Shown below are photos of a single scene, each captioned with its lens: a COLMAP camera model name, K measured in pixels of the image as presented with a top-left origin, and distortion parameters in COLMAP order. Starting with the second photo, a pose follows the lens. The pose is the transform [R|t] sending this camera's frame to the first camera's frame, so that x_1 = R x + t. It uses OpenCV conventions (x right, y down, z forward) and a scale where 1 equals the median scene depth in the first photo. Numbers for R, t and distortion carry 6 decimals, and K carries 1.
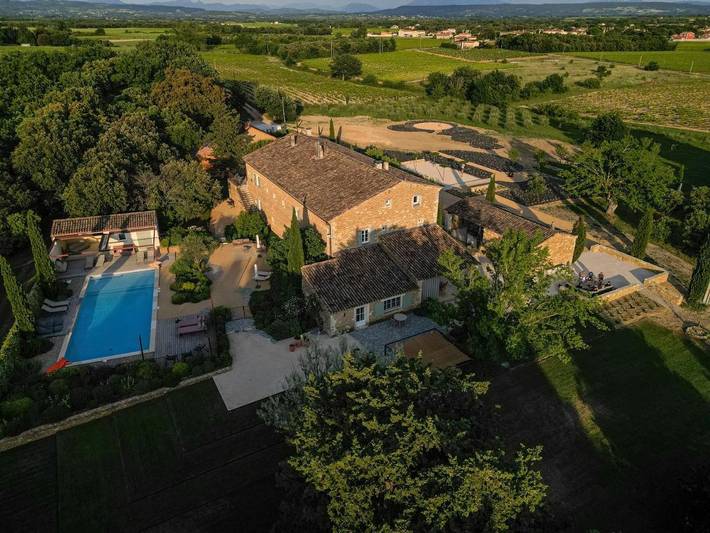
lens RADIAL K [[471.1, 0, 355.0], [0, 471.1, 266.5], [0, 0, 1]] dist [0.041743, 0.001404]
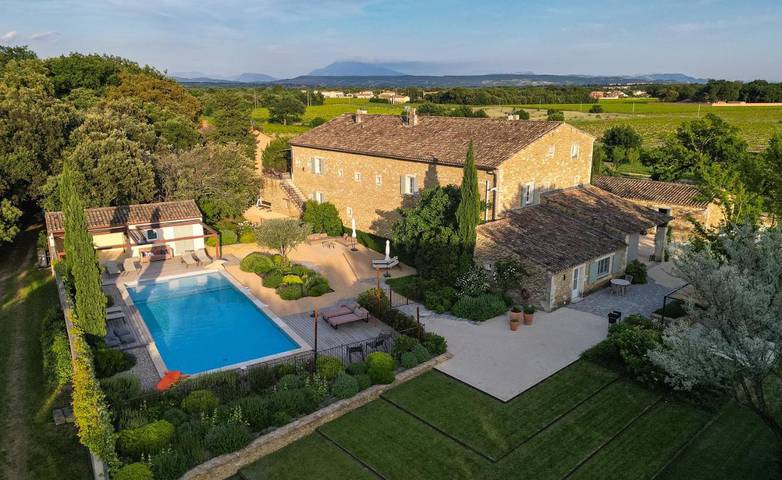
lens RADIAL K [[553.9, 0, 391.0], [0, 553.9, 240.0], [0, 0, 1]] dist [0.038829, -0.003061]
pose [[0.975760, -0.060667, 0.210266, -0.388440], [0.101694, 0.976467, -0.190186, 0.156452], [-0.193779, 0.206958, 0.958967, 0.211357]]
